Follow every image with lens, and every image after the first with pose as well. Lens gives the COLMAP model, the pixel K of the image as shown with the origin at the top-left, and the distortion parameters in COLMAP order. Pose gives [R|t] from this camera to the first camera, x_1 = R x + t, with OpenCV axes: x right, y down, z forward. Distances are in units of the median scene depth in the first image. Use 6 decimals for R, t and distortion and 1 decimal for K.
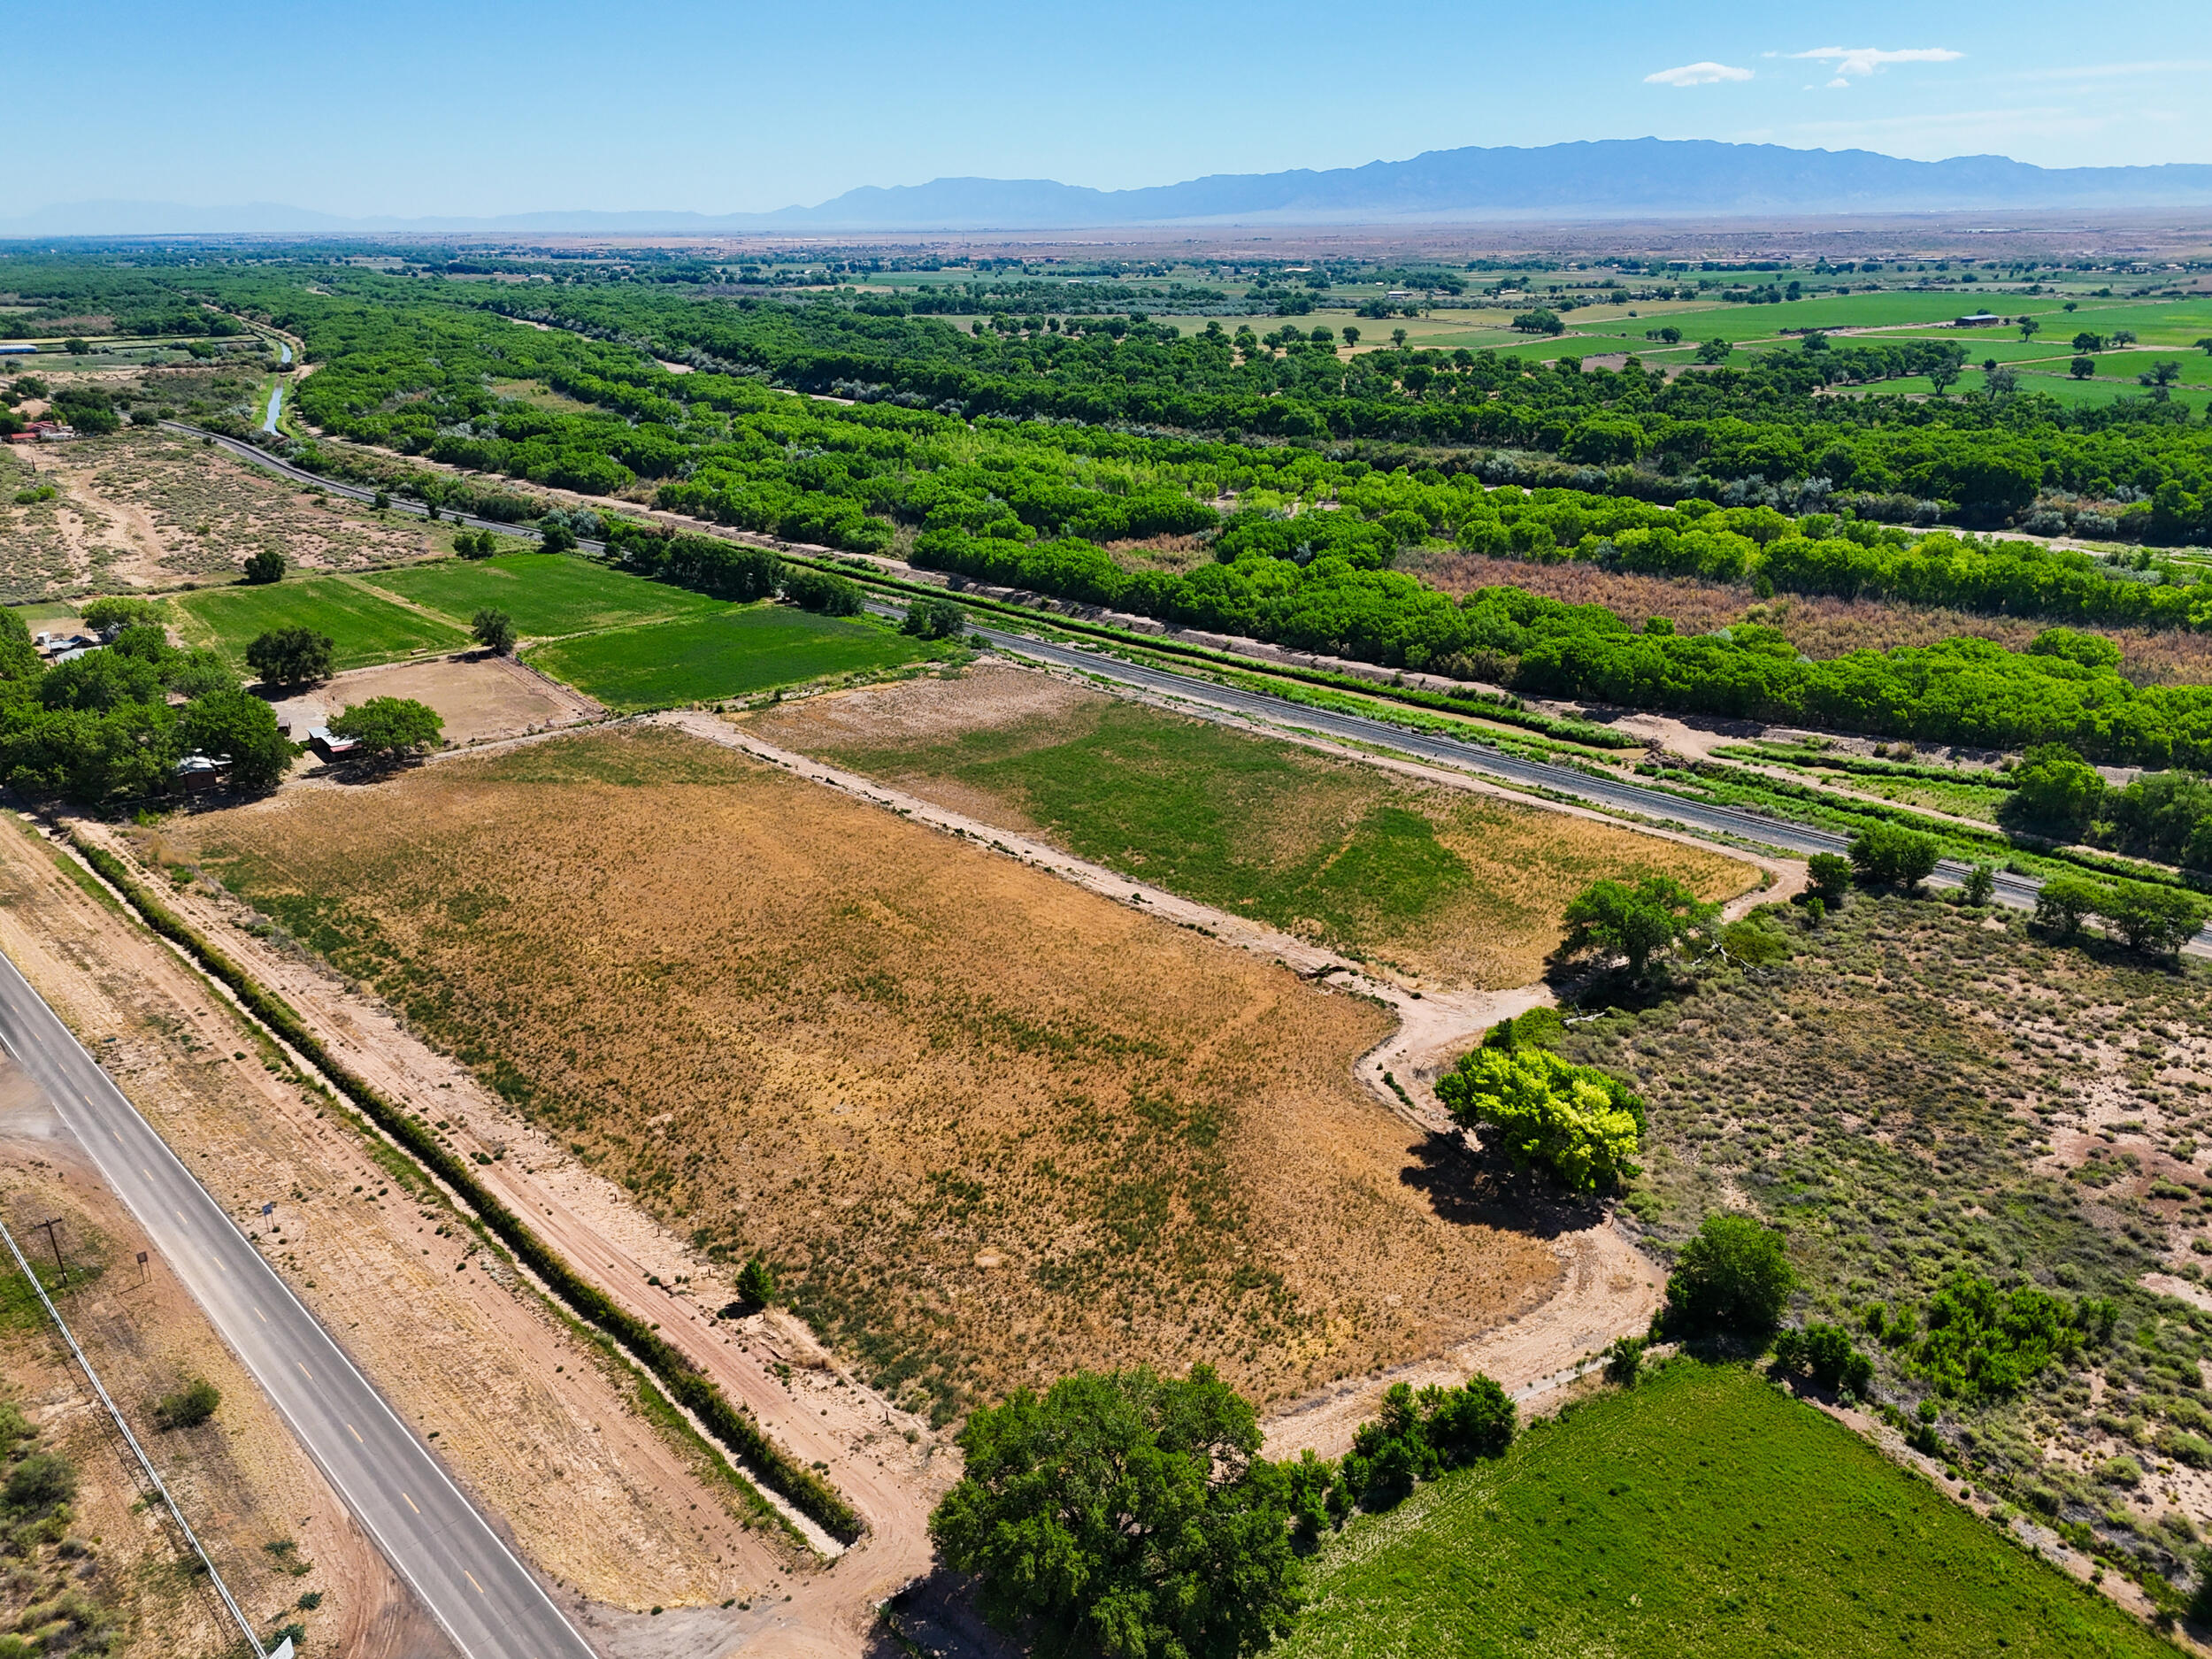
lens RADIAL K [[1625.5, 0, 1107.9], [0, 1625.5, 834.5], [0, 0, 1]] dist [0.074284, -0.070098]
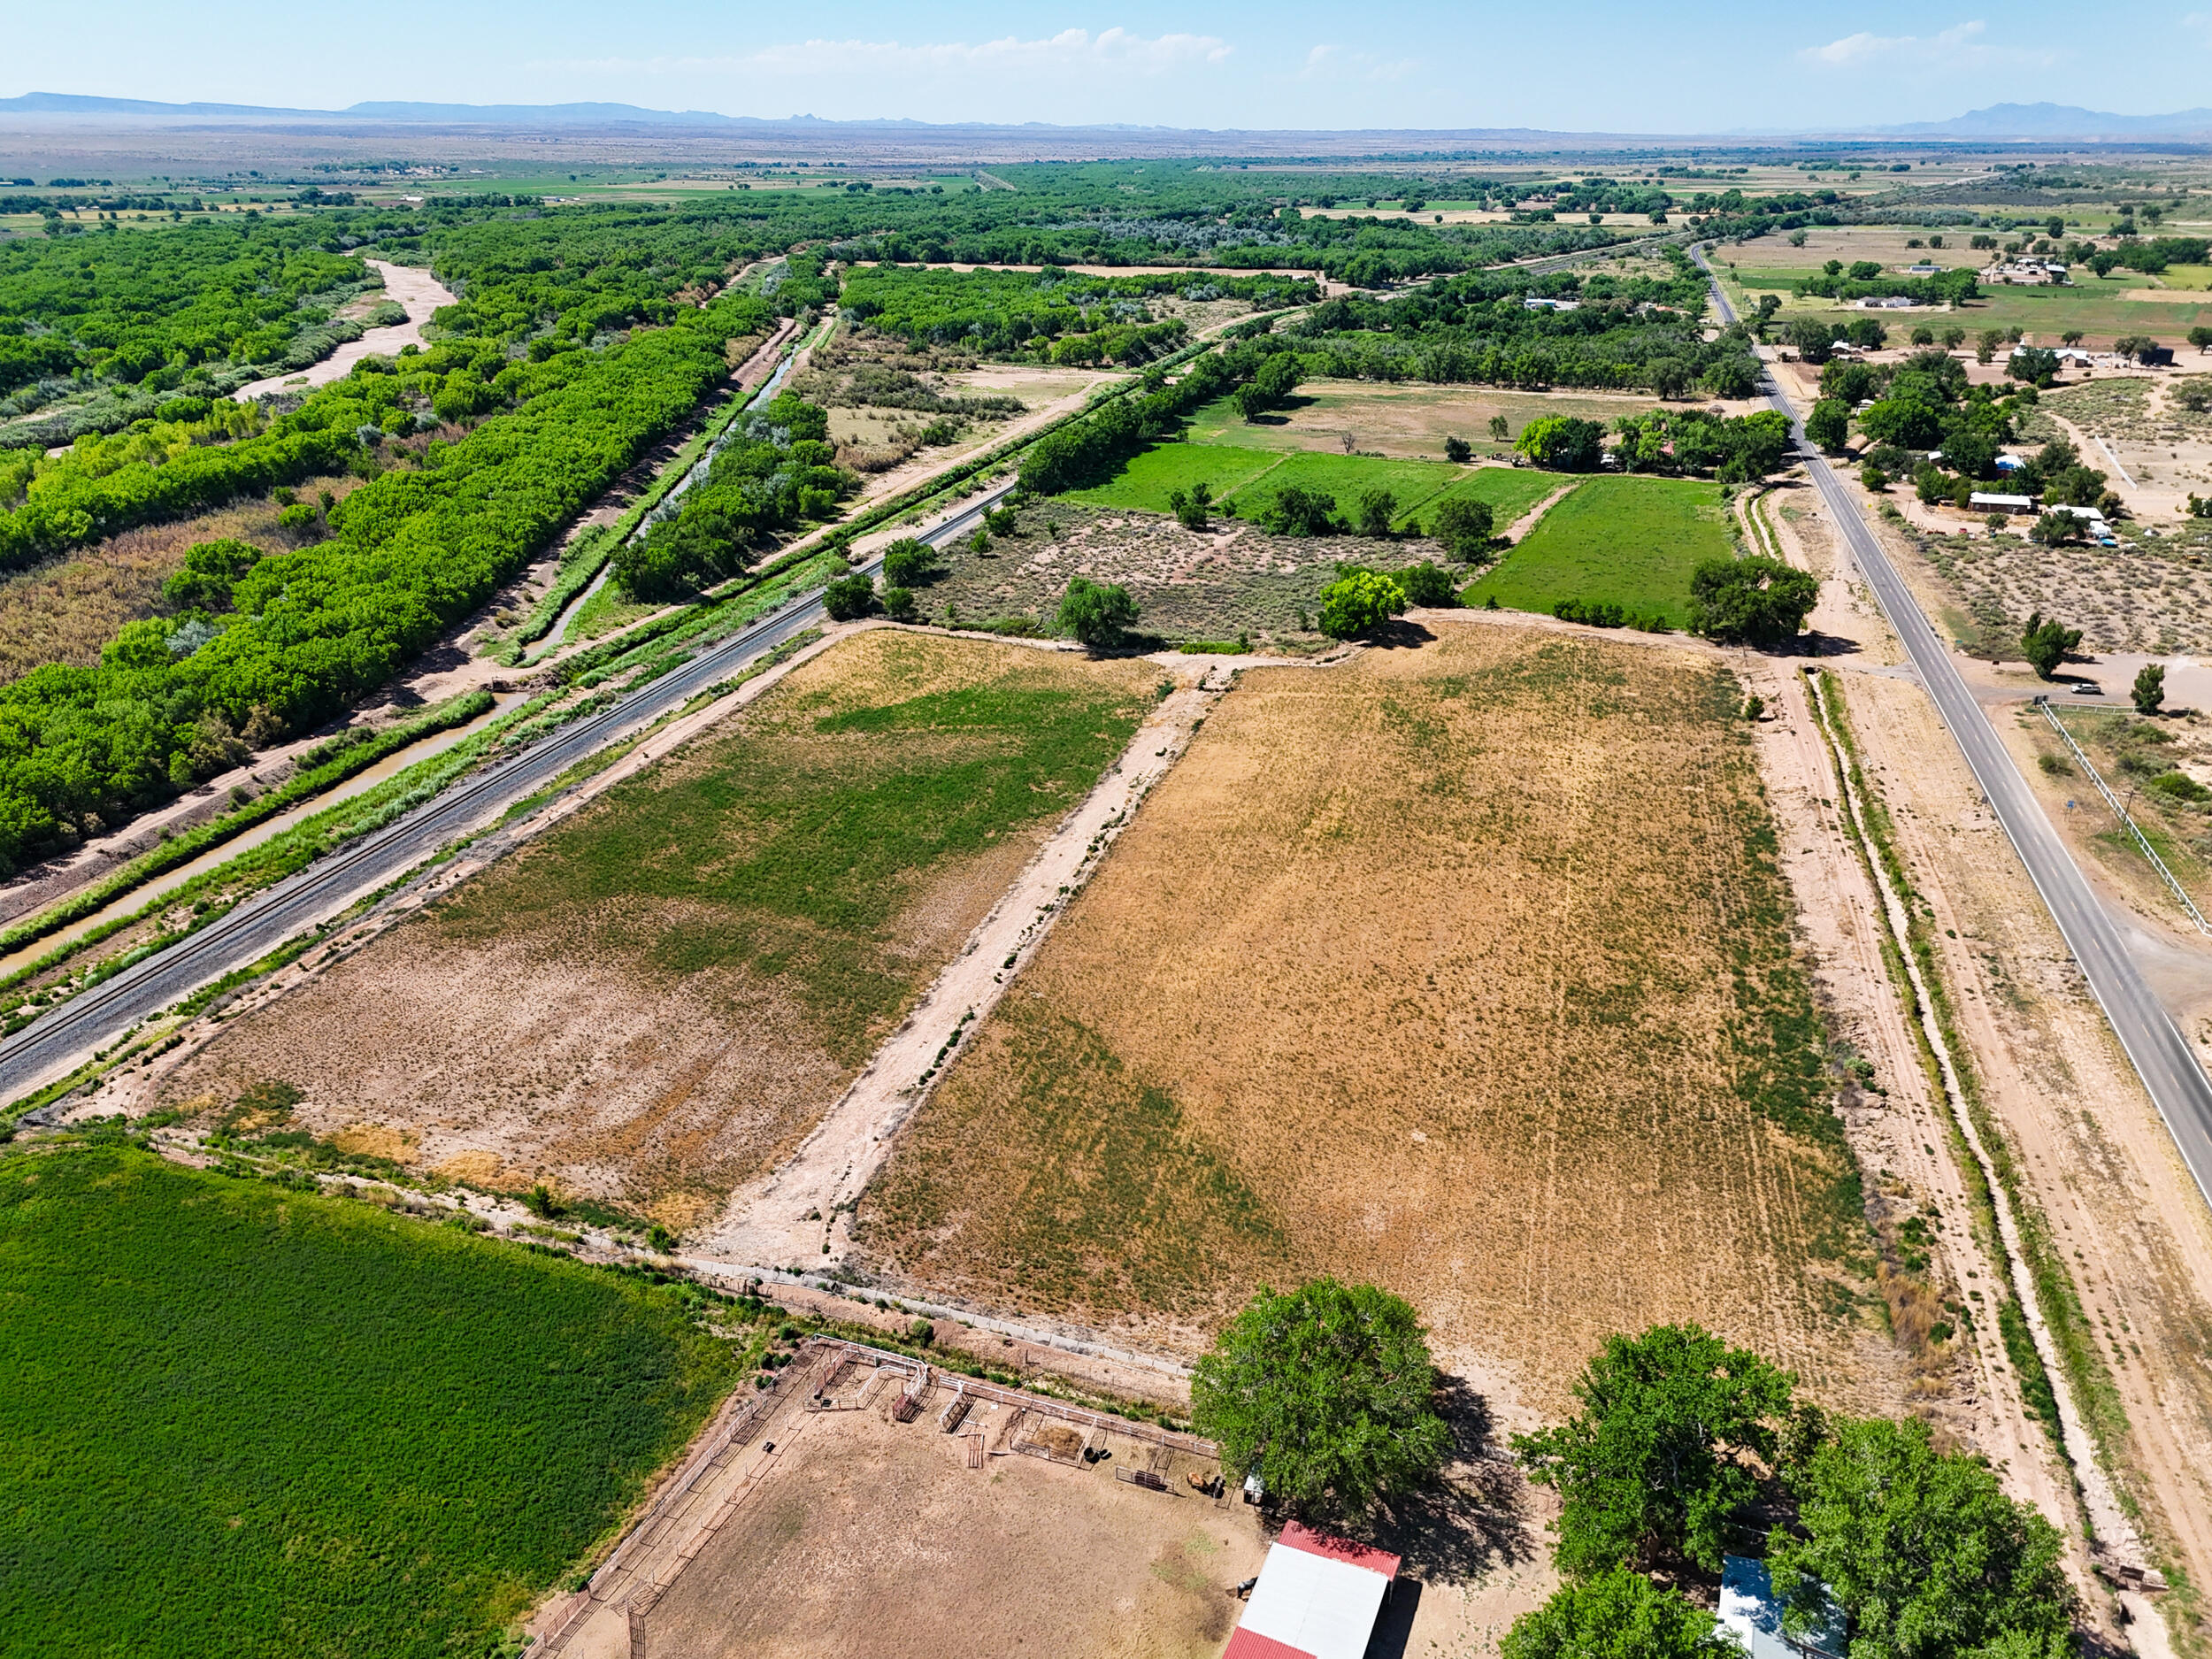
lens RADIAL K [[1625.5, 0, 1107.9], [0, 1625.5, 834.5], [0, 0, 1]] dist [0.074284, -0.070098]
pose [[-0.494653, -0.333412, 0.802592, -0.806314], [0.307267, 0.796751, 0.520361, -0.467061], [-0.812961, 0.504008, -0.291669, 1.276101]]
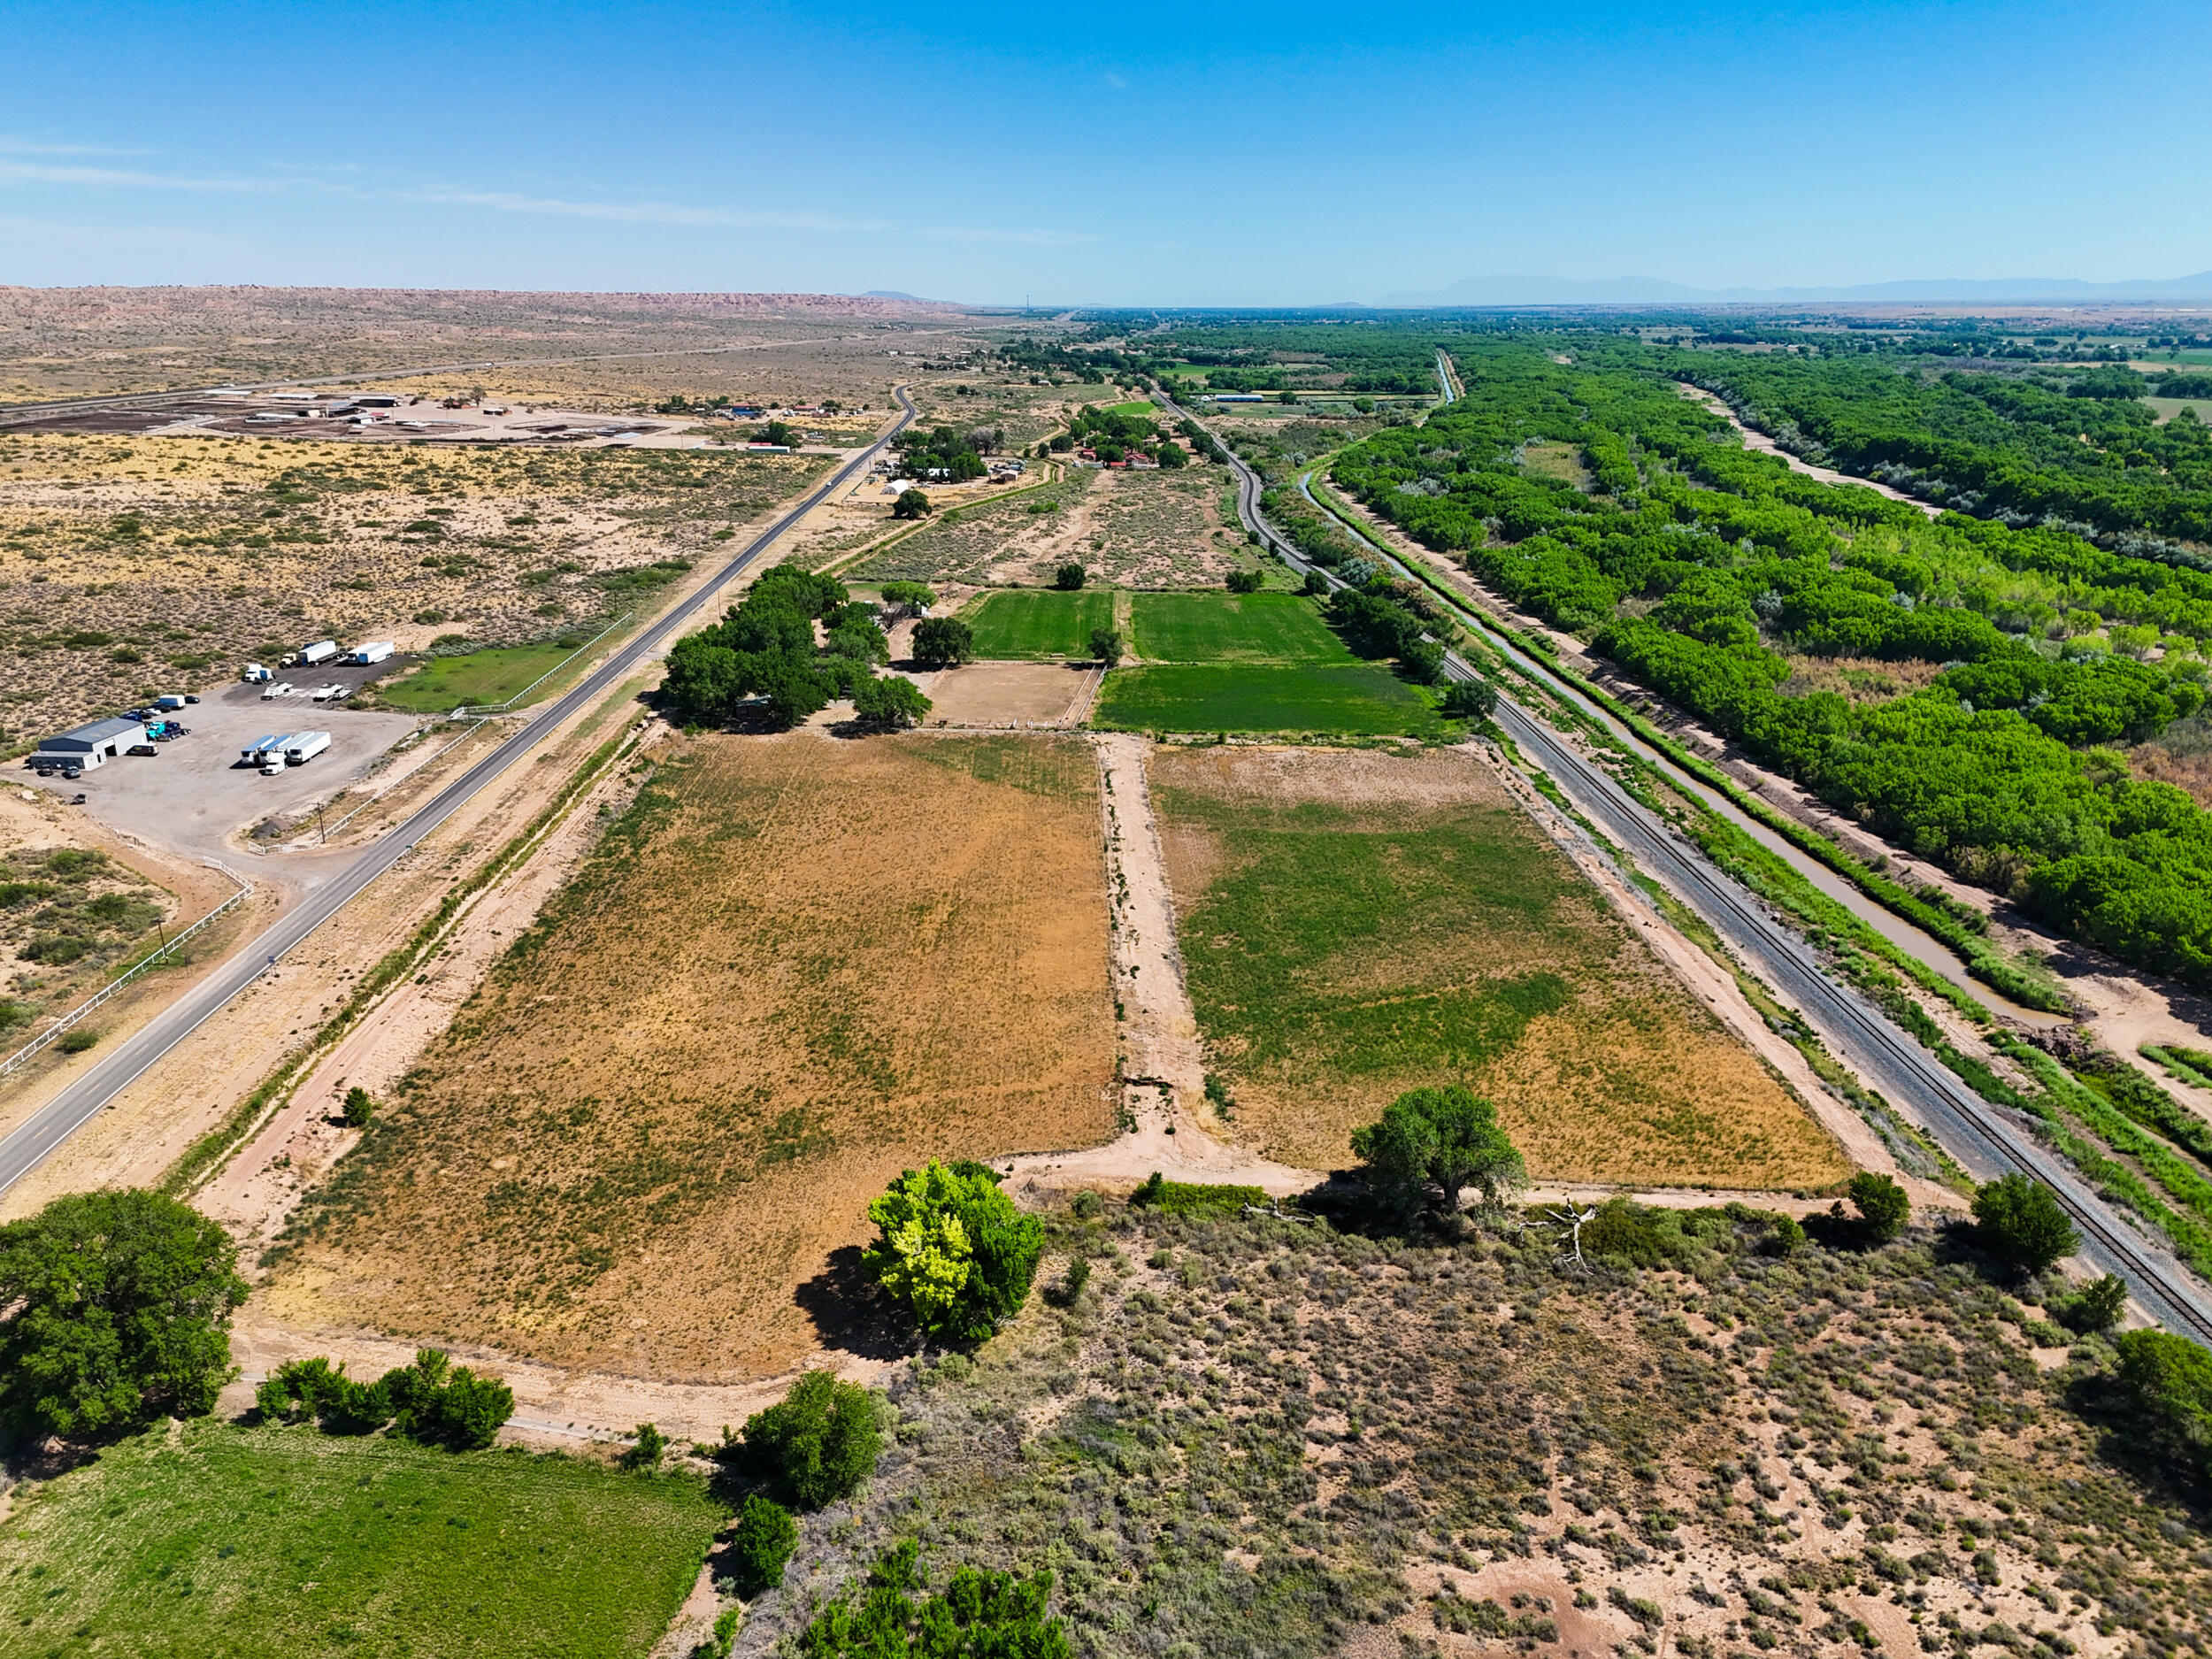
lens RADIAL K [[1625.5, 0, 1107.9], [0, 1625.5, 834.5], [0, 0, 1]] dist [0.074284, -0.070098]
pose [[0.737653, 0.218946, -0.638694, 0.572234], [-0.242922, 0.968677, 0.051504, -0.081457], [0.629965, 0.117161, 0.767735, 0.204753]]
